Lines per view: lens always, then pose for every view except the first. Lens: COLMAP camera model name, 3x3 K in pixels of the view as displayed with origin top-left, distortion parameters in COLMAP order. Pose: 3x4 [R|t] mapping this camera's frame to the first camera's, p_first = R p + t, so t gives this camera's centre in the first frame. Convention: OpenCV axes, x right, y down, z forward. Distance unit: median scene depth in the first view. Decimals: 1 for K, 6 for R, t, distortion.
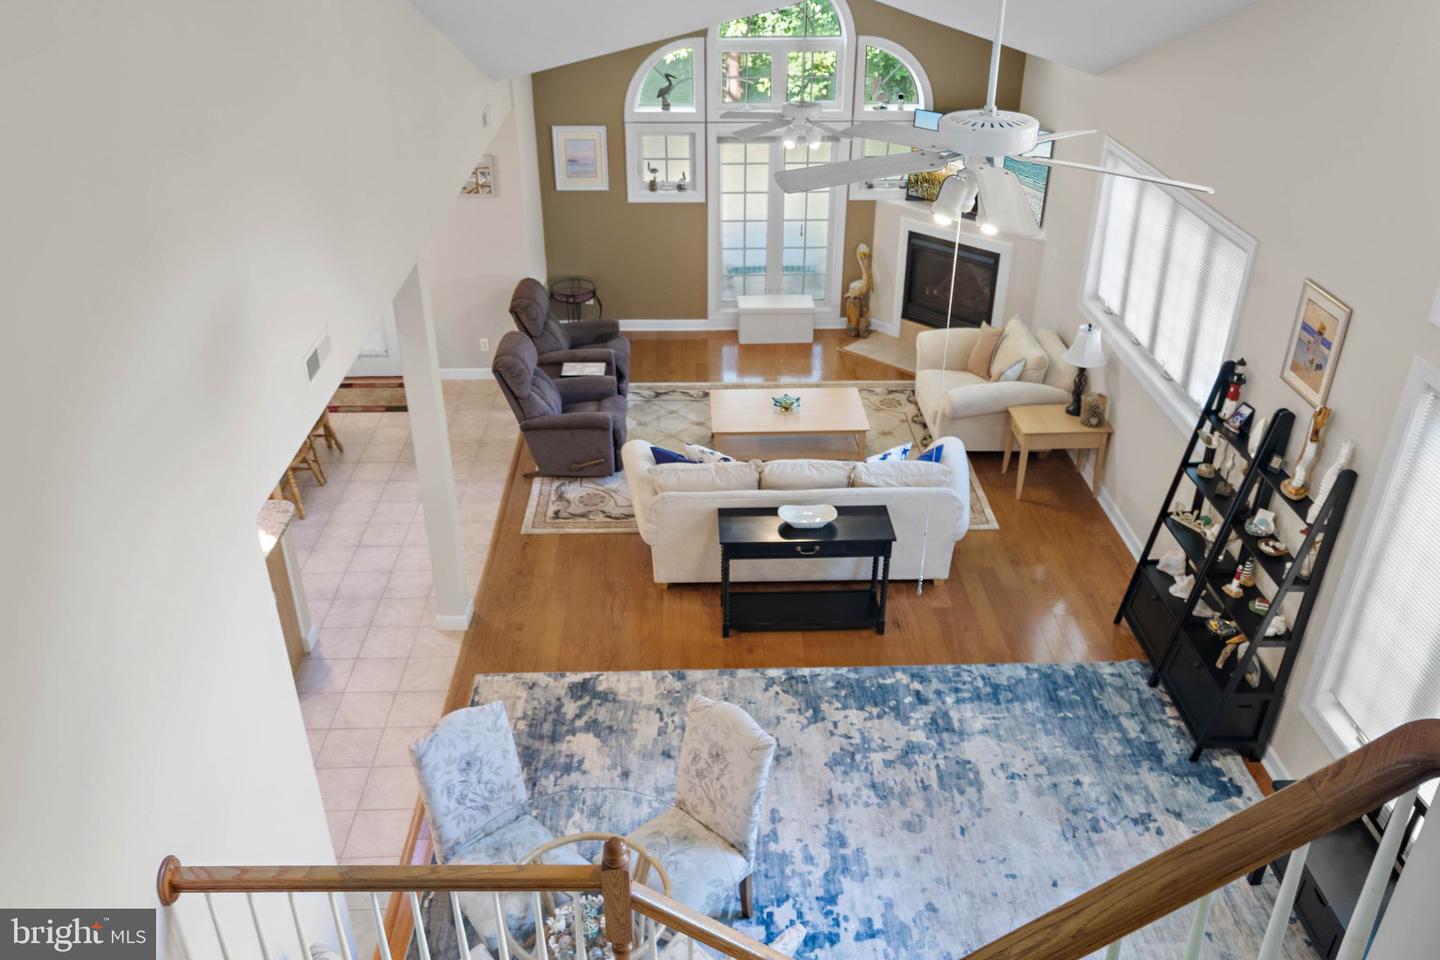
lens RADIAL K [[1142.3, 0, 728.6], [0, 1142.3, 477.1], [0, 0, 1]] dist [0.012390, 0.003582]
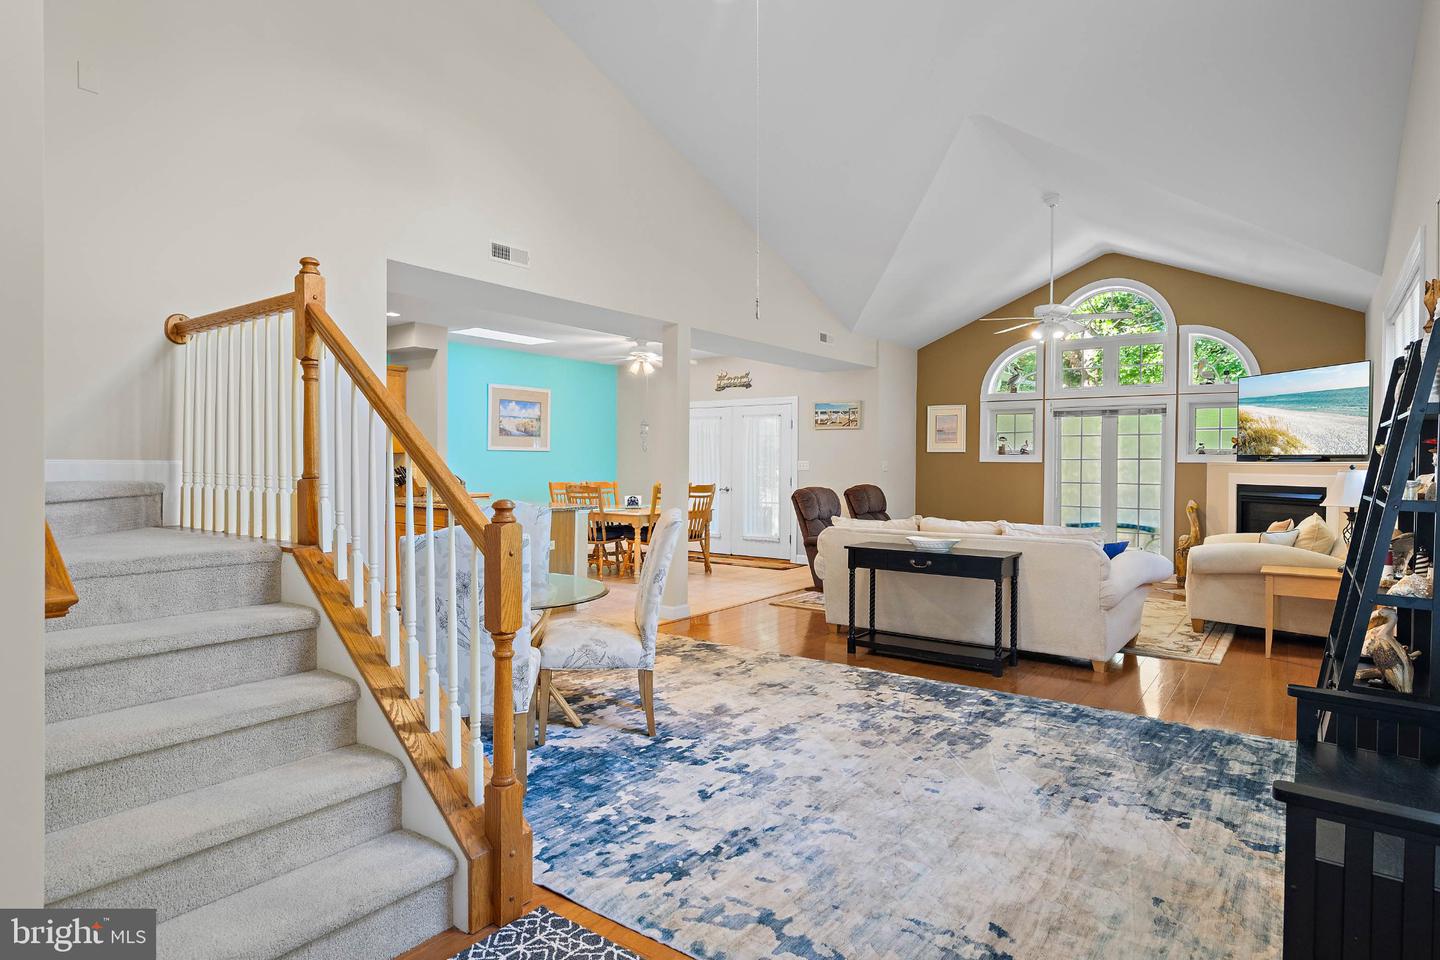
lens RADIAL K [[807.3, 0, 705.5], [0, 807.3, 474.9], [0, 0, 1]] dist [0.013310, 0.000887]
pose [[0.779774, 0.008293, -0.626006, 0.409714], [-0.309737, 0.874075, -0.374241, 0.357188], [0.544073, 0.485720, 0.684150, 0.351193]]
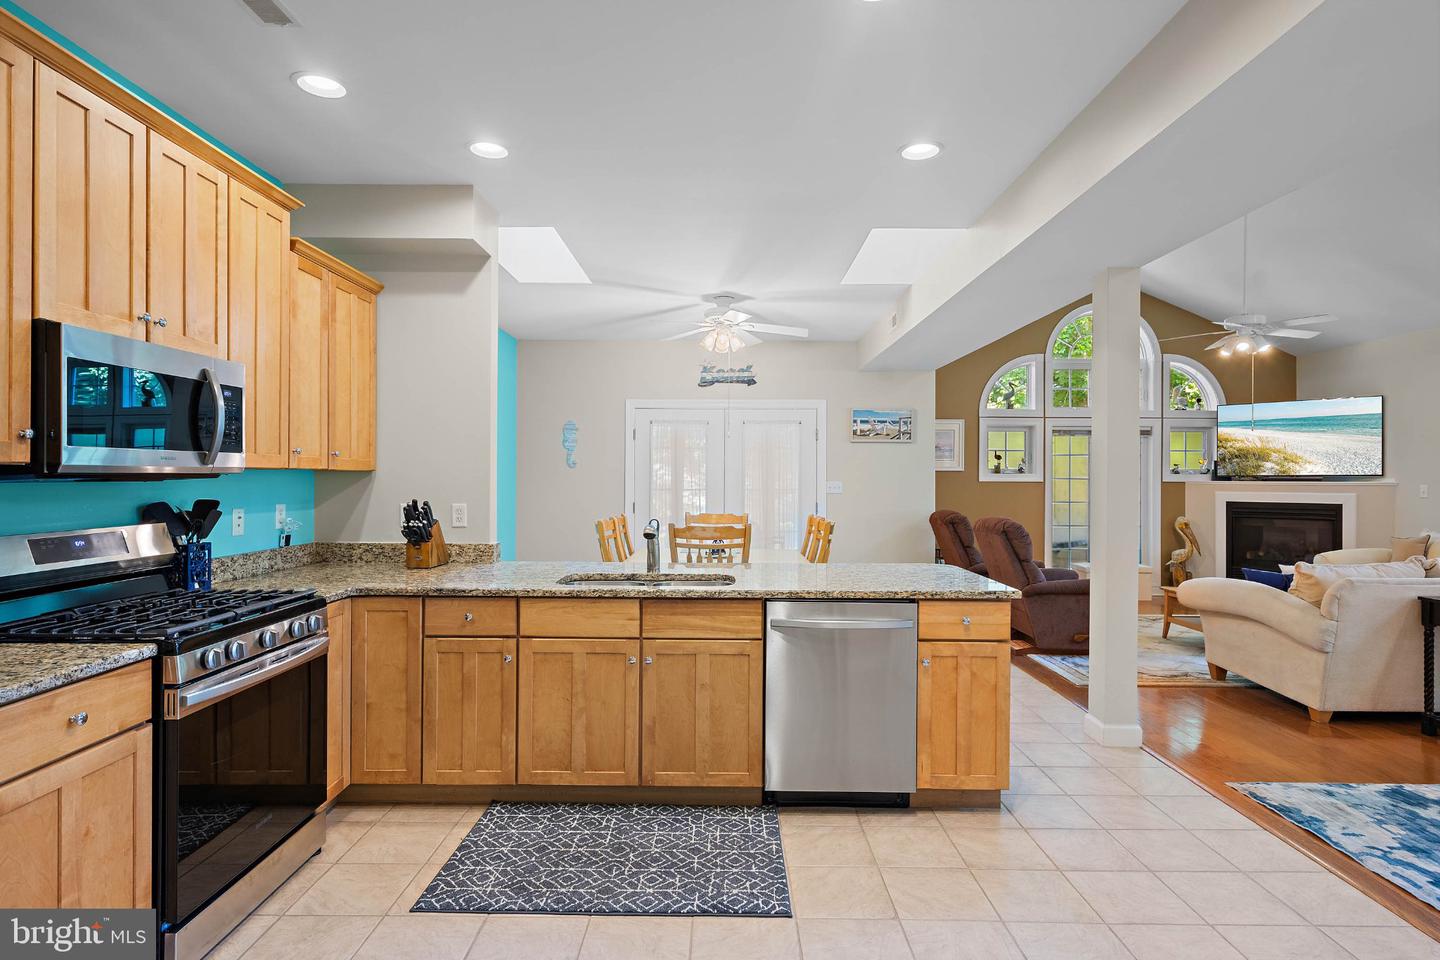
lens RADIAL K [[753.7, 0, 715.0], [0, 753.7, 480.8], [0, 0, 1]] dist [0.003660, -0.000722]
pose [[0.998968, -0.002419, -0.045355, -0.555428], [-0.020176, 0.871012, -0.490848, 0.262351], [0.040692, 0.491256, 0.870064, 0.493492]]
